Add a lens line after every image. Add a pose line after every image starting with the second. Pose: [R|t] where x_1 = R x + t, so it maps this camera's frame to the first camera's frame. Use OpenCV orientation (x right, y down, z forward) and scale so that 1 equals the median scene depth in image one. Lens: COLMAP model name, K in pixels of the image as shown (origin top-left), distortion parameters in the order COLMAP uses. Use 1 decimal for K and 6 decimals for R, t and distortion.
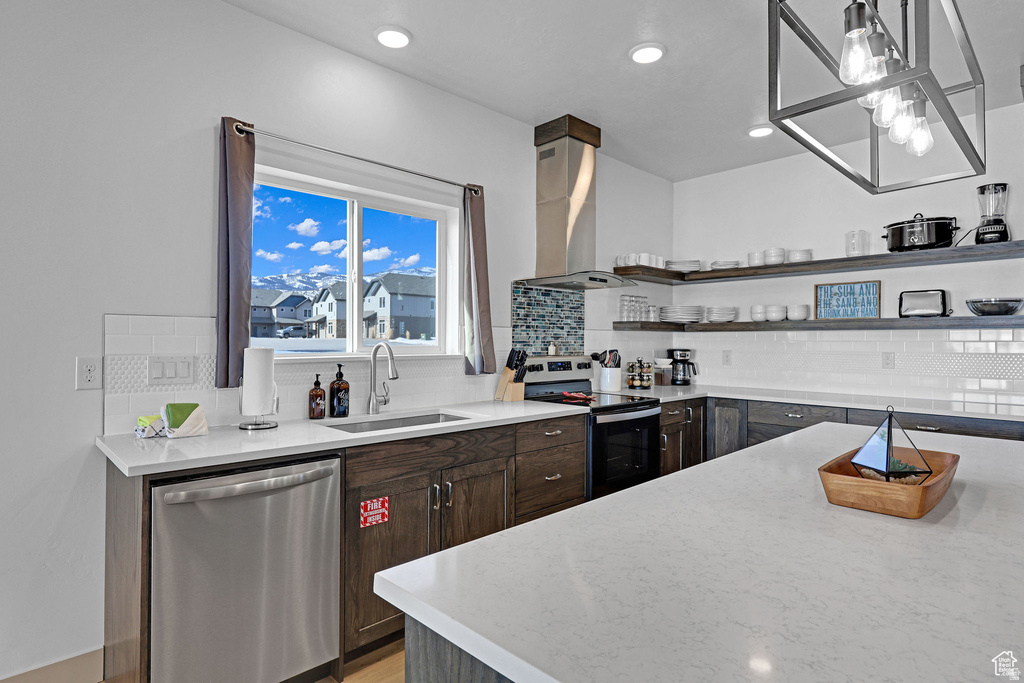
lens RADIAL K [[539.1, 0, 508.2], [0, 539.1, 339.8], [0, 0, 1]] dist [-0.001139, -0.001362]
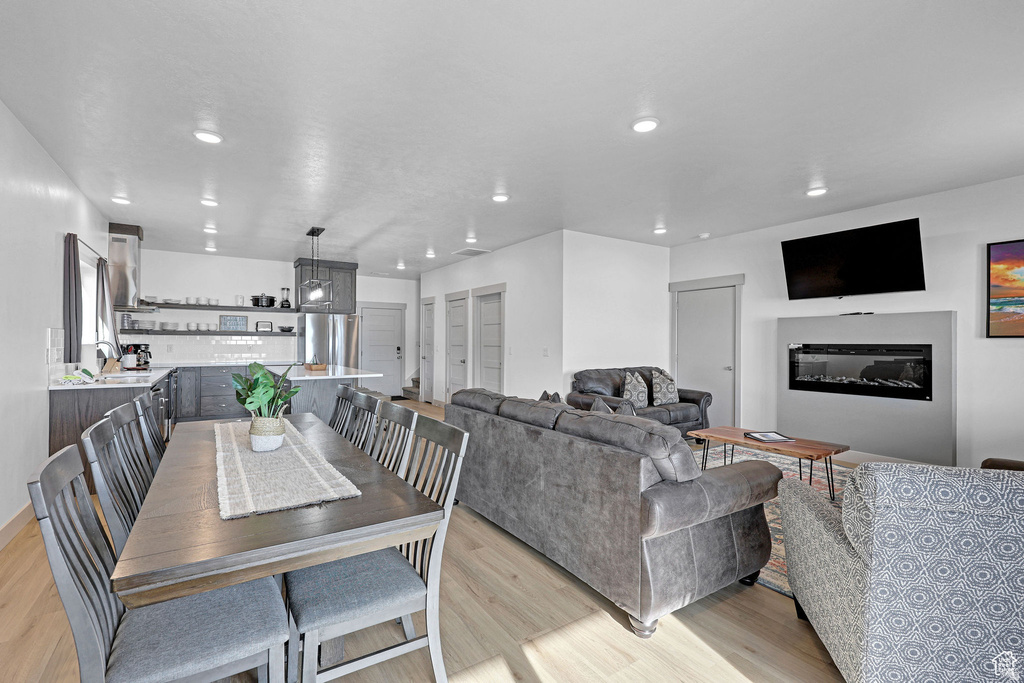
lens RADIAL K [[489.2, 0, 517.8], [0, 489.2, 338.6], [0, 0, 1]] dist [0.002375, 0.000367]
pose [[0.184773, 0.003670, 0.982774, -1.379348], [-0.007781, 0.999967, -0.002271, -0.010437], [-0.982750, -0.007228, 0.184796, -0.695090]]
